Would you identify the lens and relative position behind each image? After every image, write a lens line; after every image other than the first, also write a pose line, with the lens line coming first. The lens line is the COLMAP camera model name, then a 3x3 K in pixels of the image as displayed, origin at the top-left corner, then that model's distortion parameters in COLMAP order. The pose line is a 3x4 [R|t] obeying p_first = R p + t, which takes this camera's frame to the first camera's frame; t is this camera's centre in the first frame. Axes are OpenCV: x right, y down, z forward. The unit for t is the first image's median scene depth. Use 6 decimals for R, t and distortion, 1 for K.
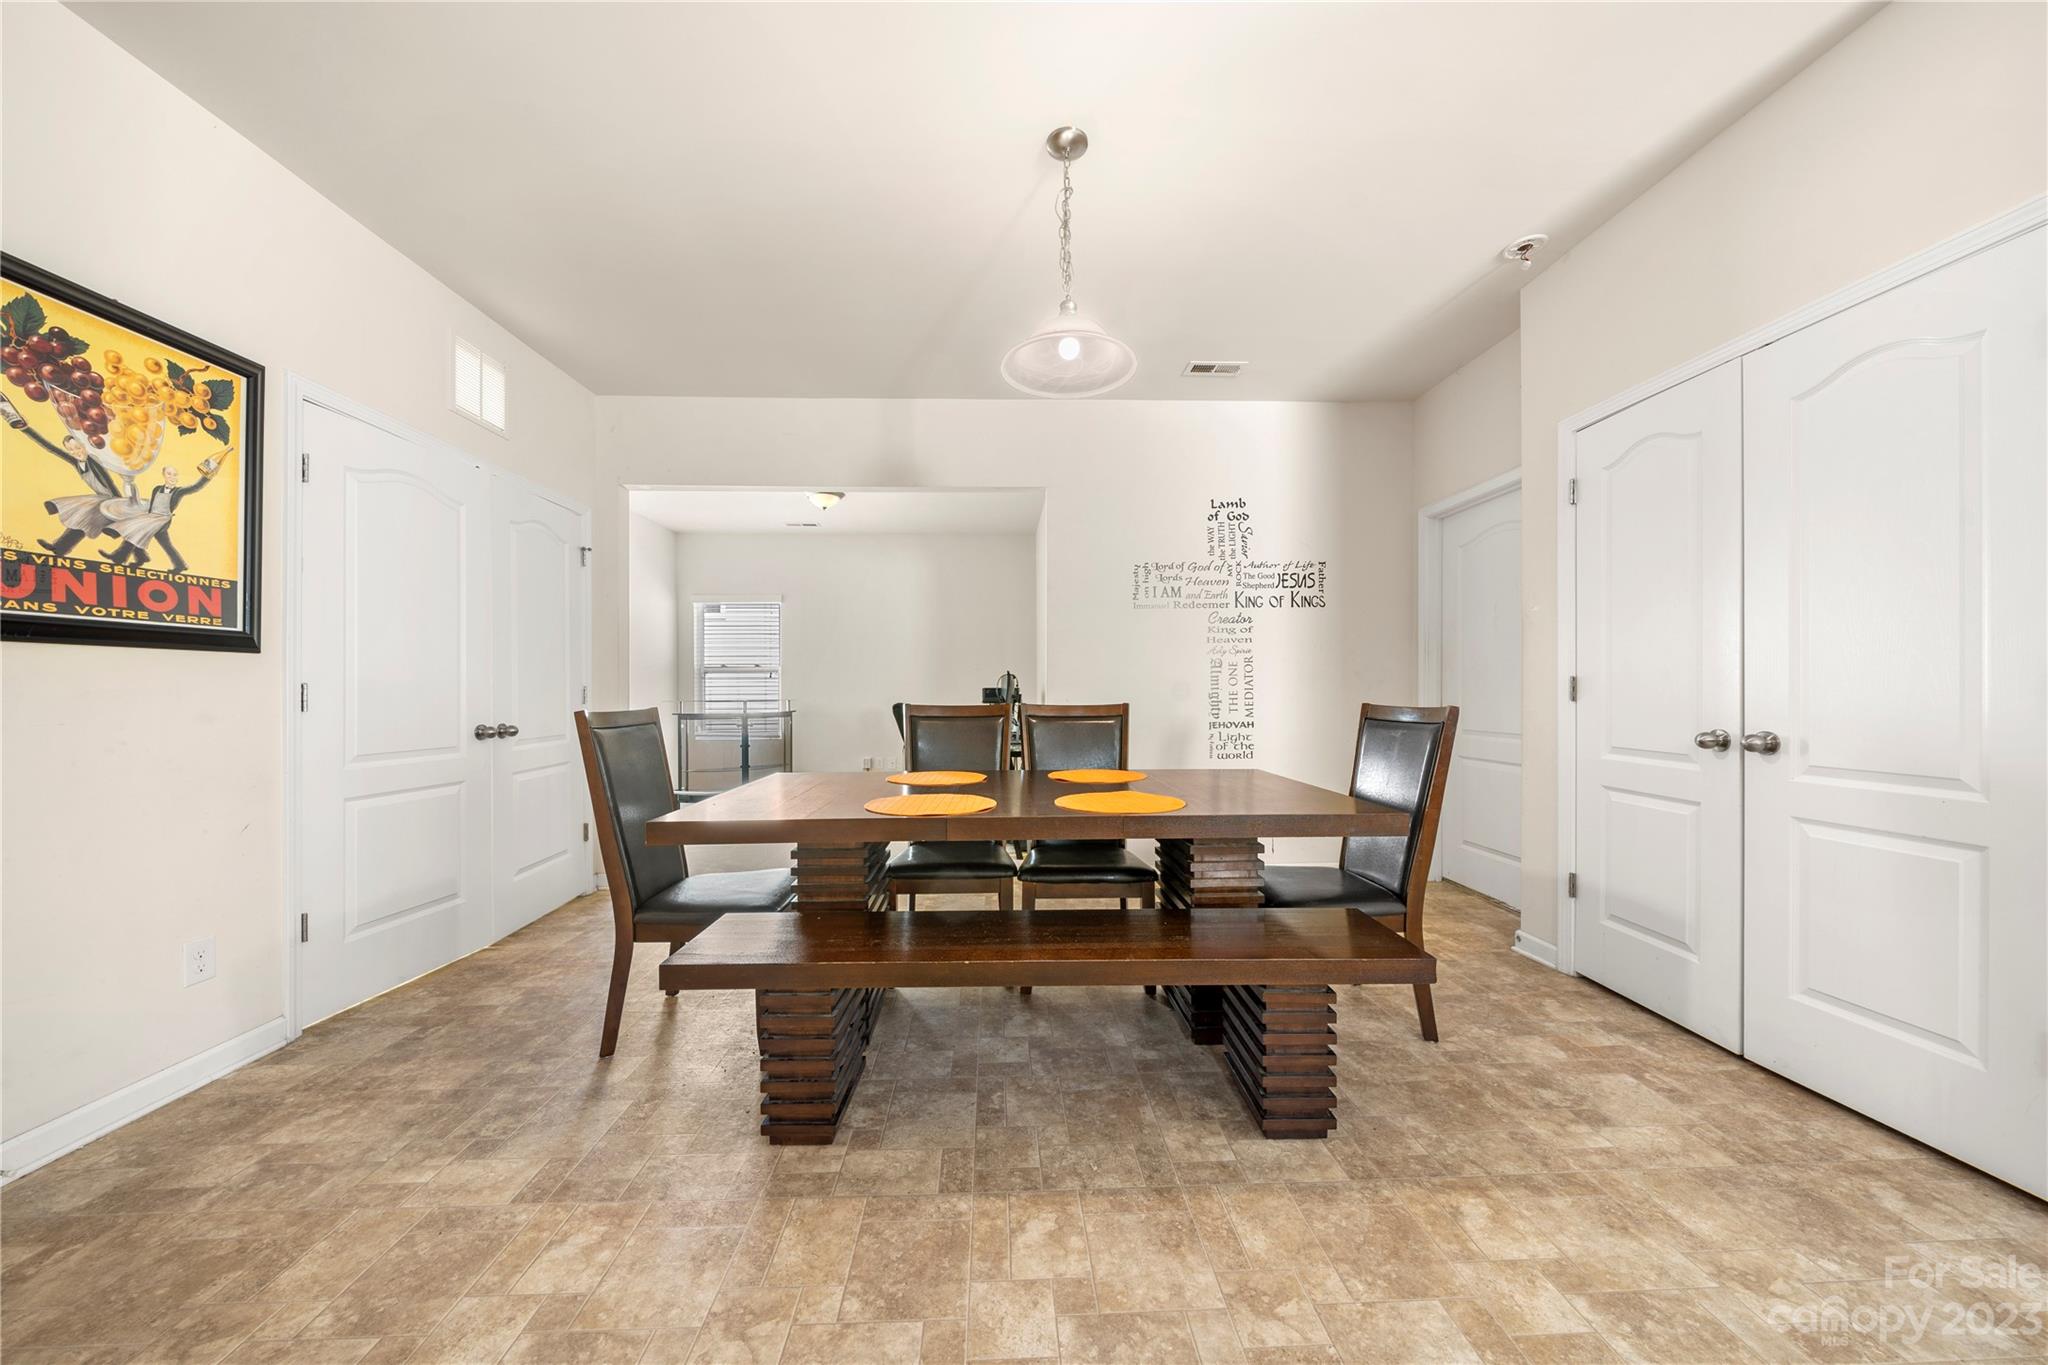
lens RADIAL K [[699.6, 0, 1024.6], [0, 699.6, 690.1], [0, 0, 1]] dist [-0.004160, -0.000022]
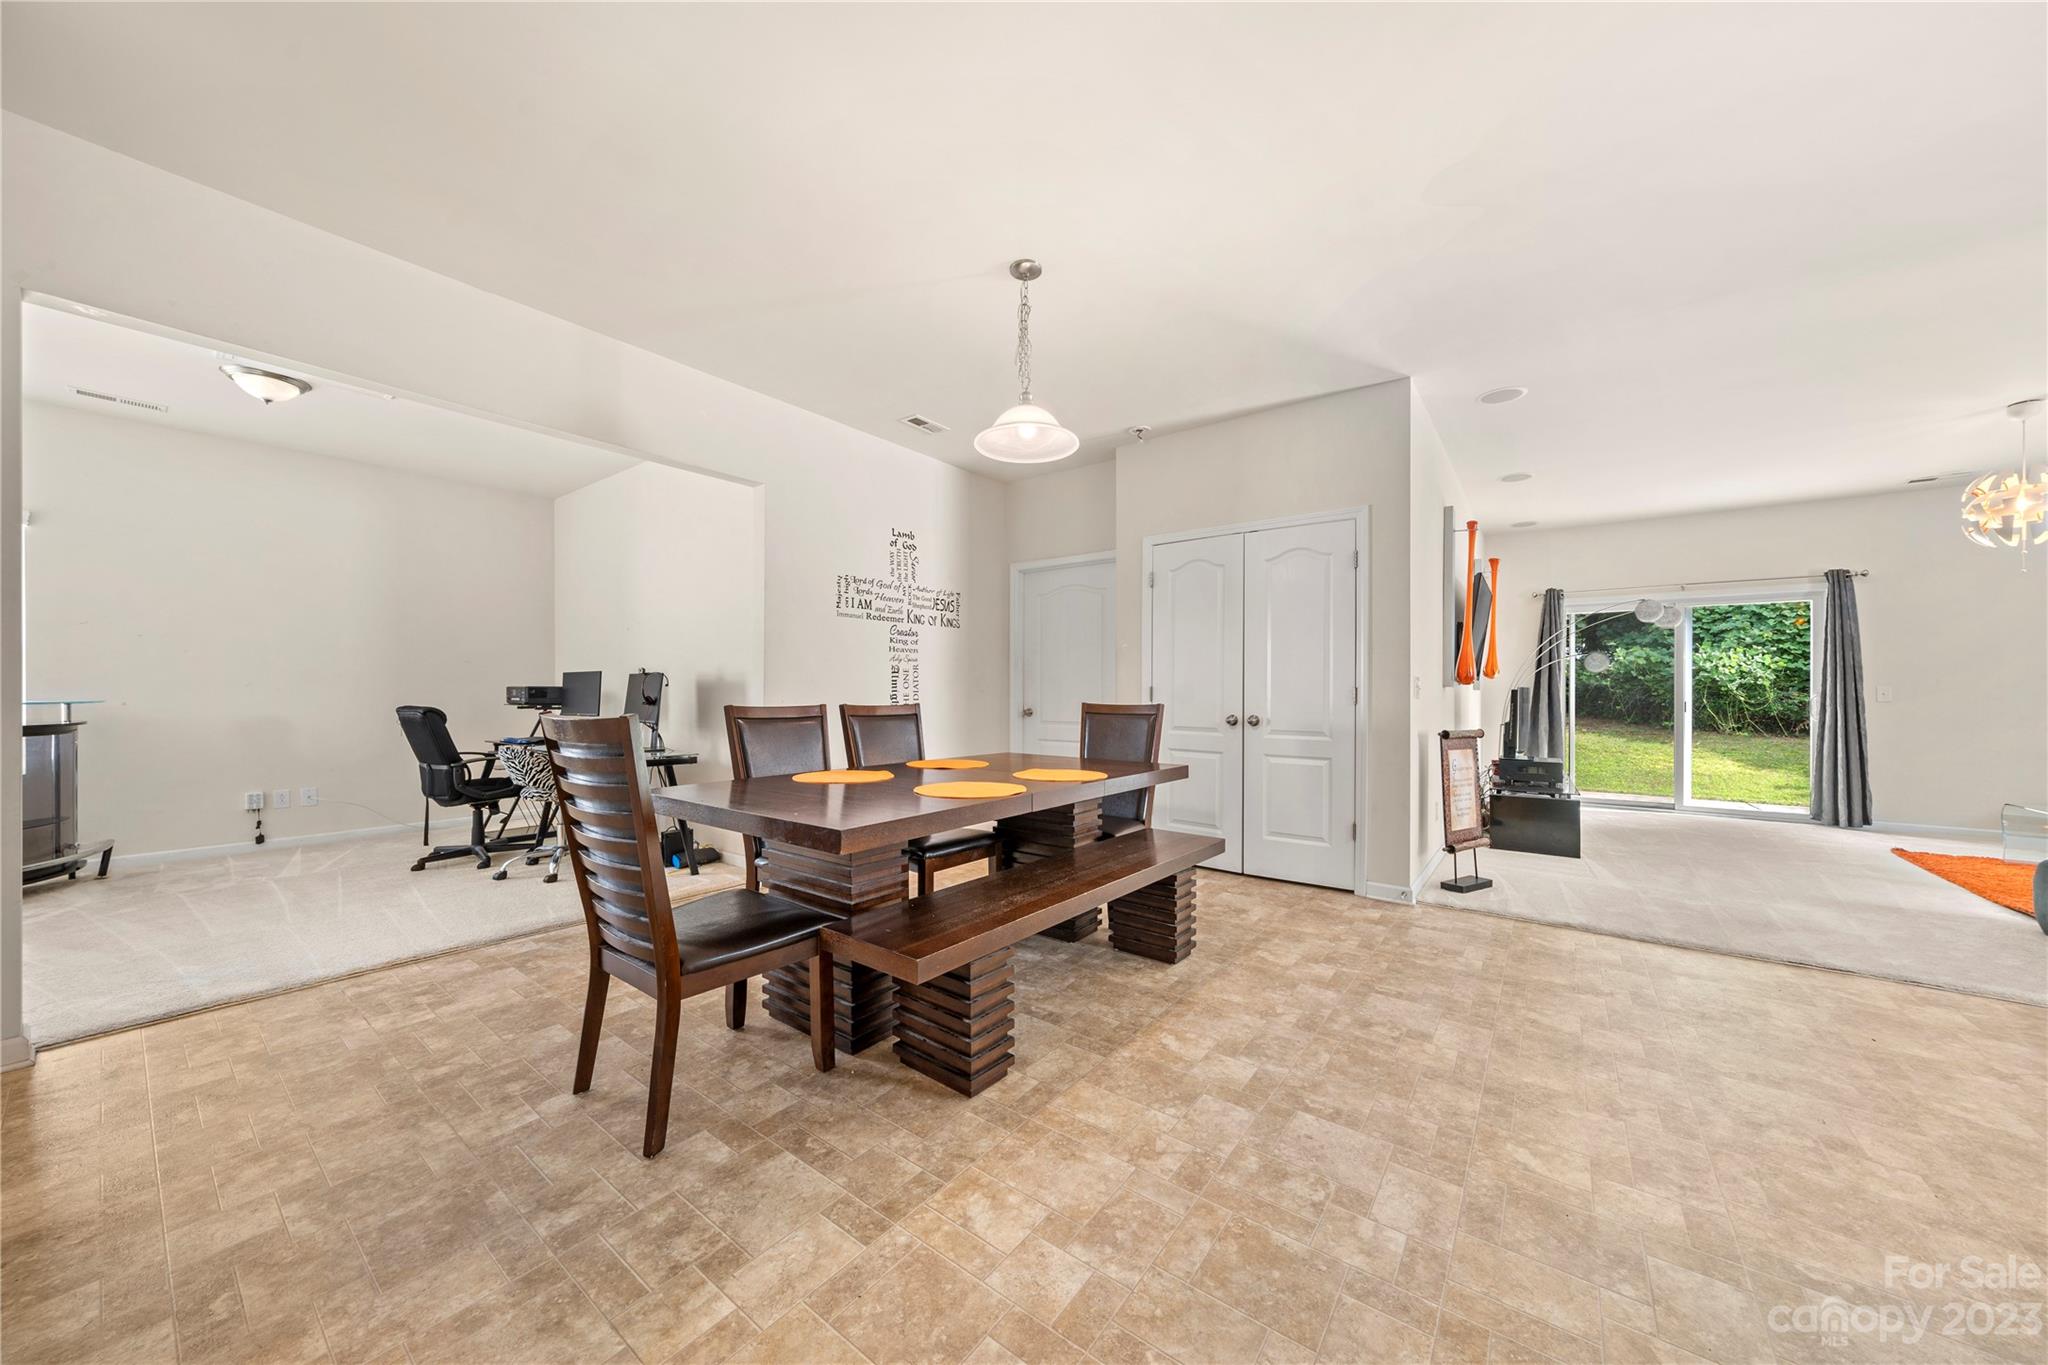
lens RADIAL K [[697.5, 0, 1018.9], [0, 697.5, 693.5], [0, 0, 1]] dist [-0.004832, 0.000022]
pose [[0.638646, 0.006326, 0.769475, -0.495563], [-0.010985, 0.999939, 0.000897, -0.000994], [-0.769423, -0.009025, 0.638676, 0.096501]]
